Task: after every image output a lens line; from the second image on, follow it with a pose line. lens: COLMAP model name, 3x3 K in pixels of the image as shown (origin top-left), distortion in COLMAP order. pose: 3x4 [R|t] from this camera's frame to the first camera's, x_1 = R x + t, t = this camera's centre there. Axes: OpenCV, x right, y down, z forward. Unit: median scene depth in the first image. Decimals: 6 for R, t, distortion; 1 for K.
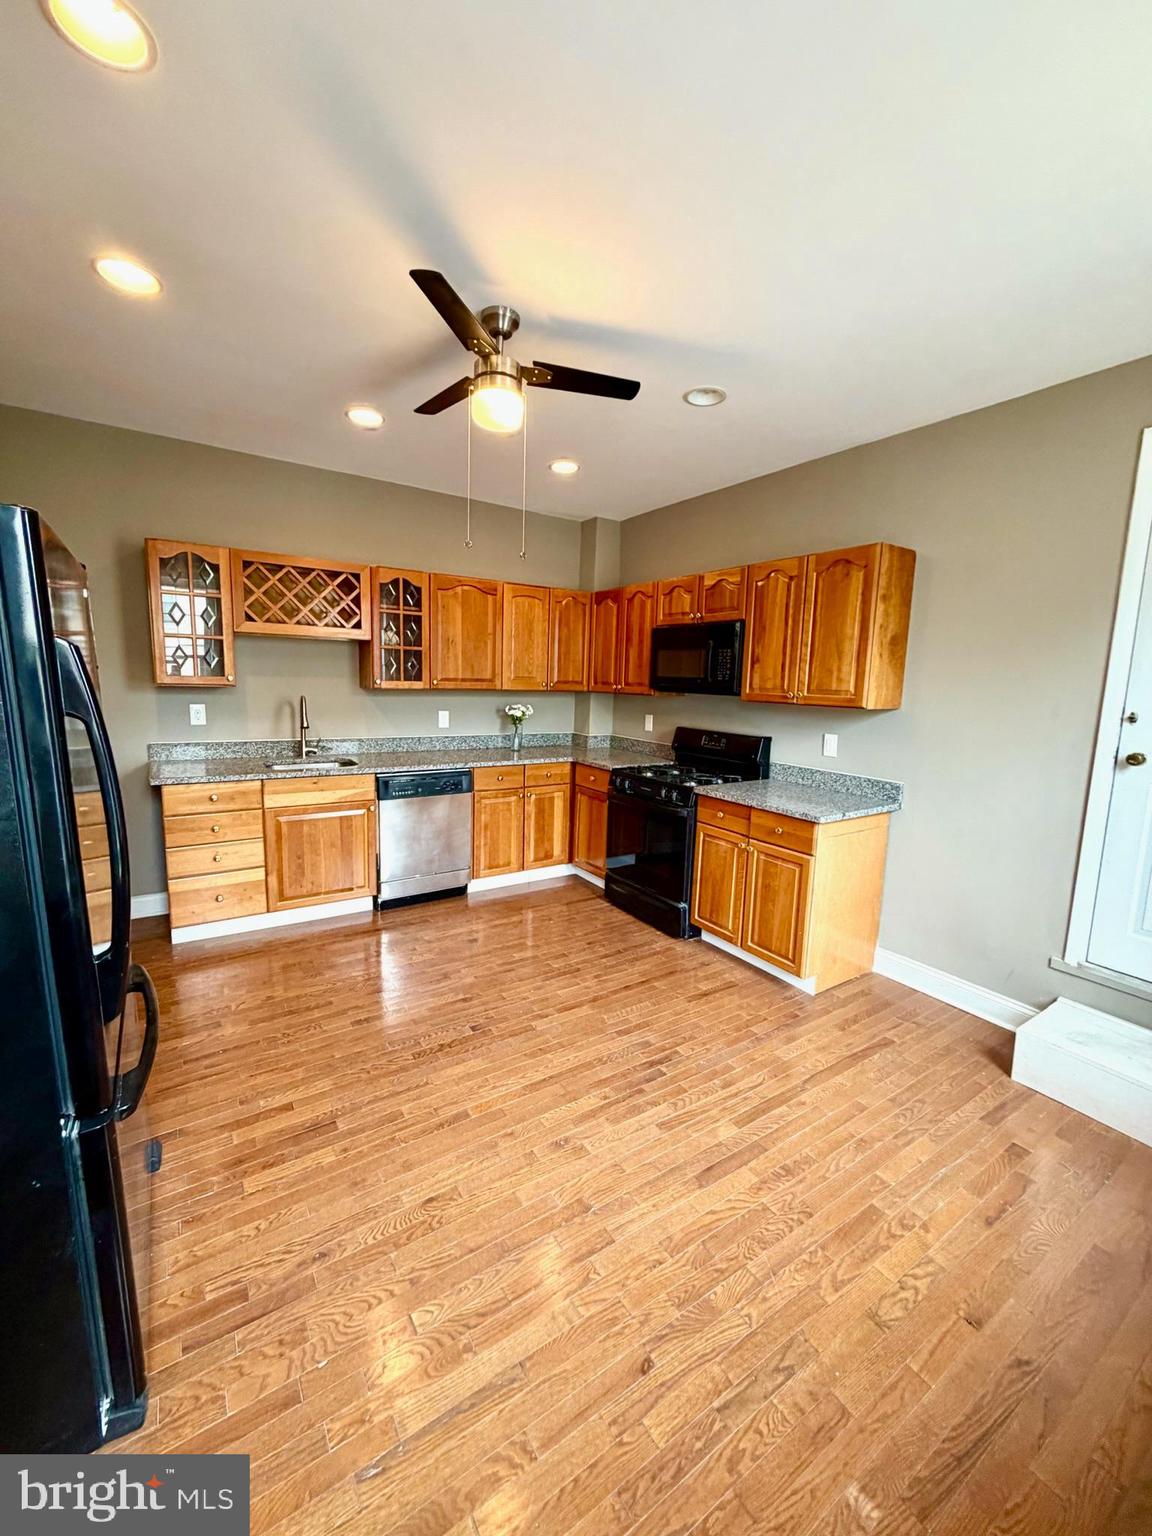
lens RADIAL K [[607.9, 0, 571.8], [0, 607.9, 769.7], [0, 0, 1]] dist [-0.000601, 0.000612]
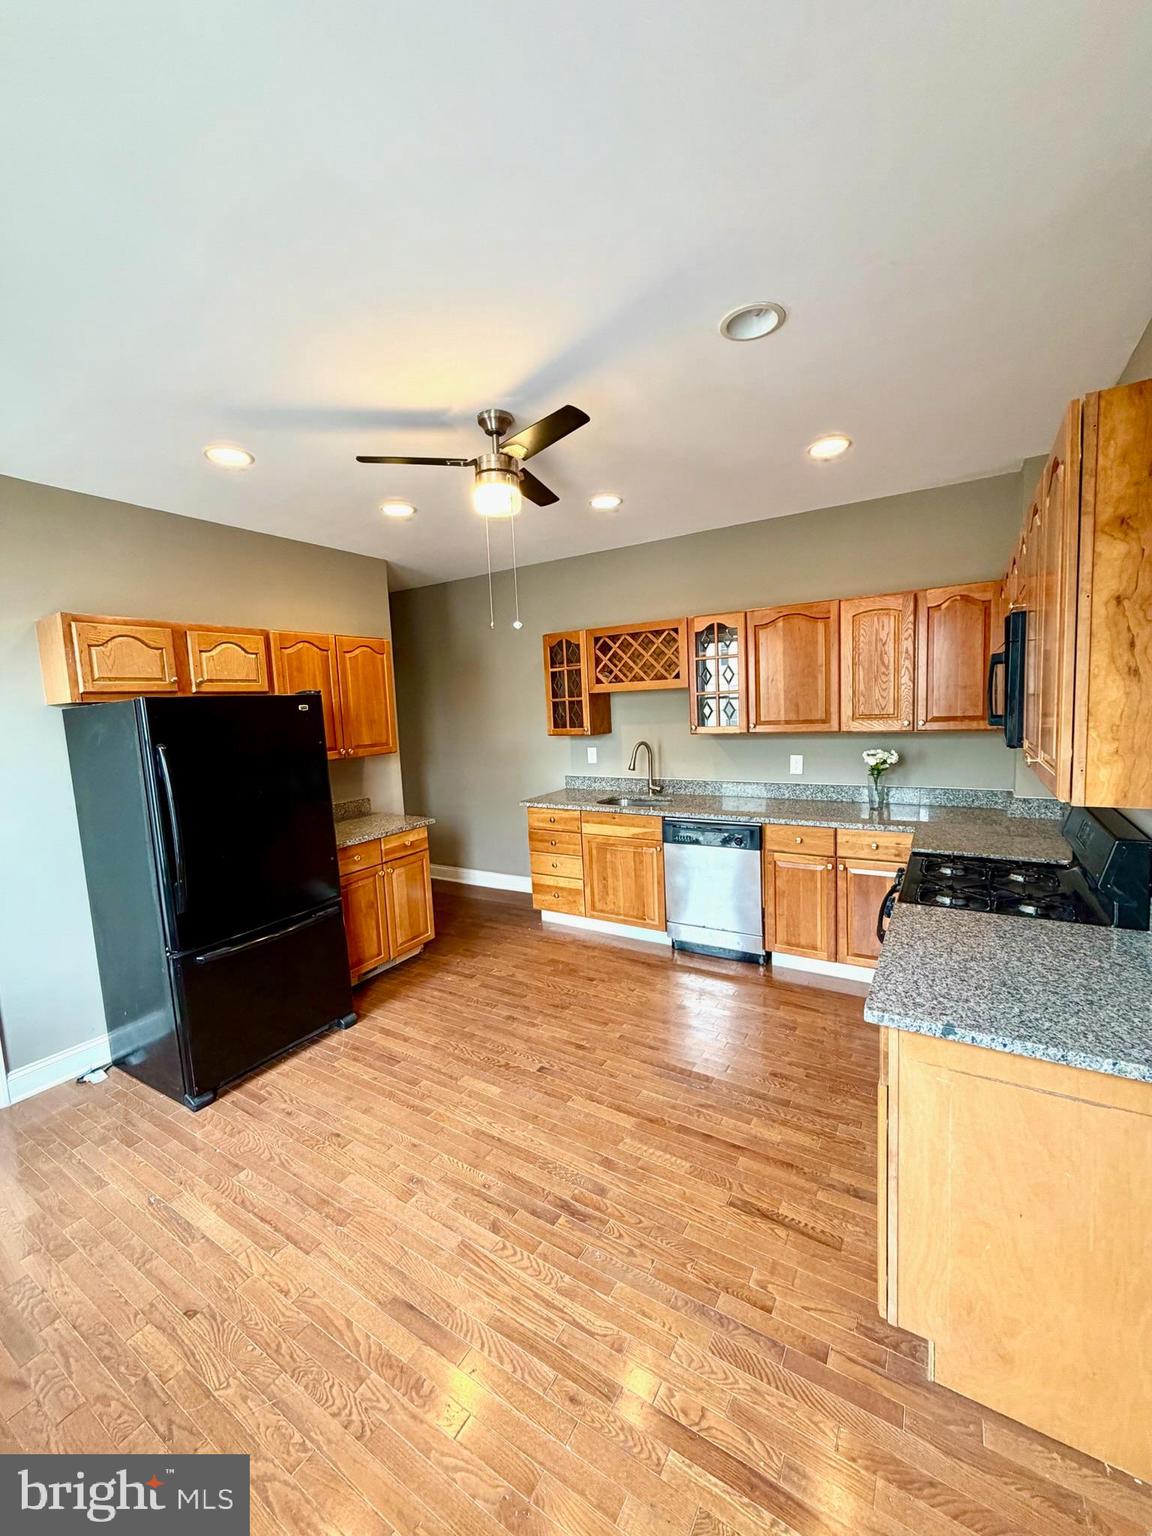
lens RADIAL K [[607.9, 0, 572.8], [0, 607.9, 769.1], [0, 0, 1]] dist [-0.000601, 0.000612]
pose [[0.416648, 0.050803, -0.907647, 0.671740], [-0.079083, 0.996678, 0.019484, -0.099068], [0.905621, 0.063661, 0.419282, 0.489118]]
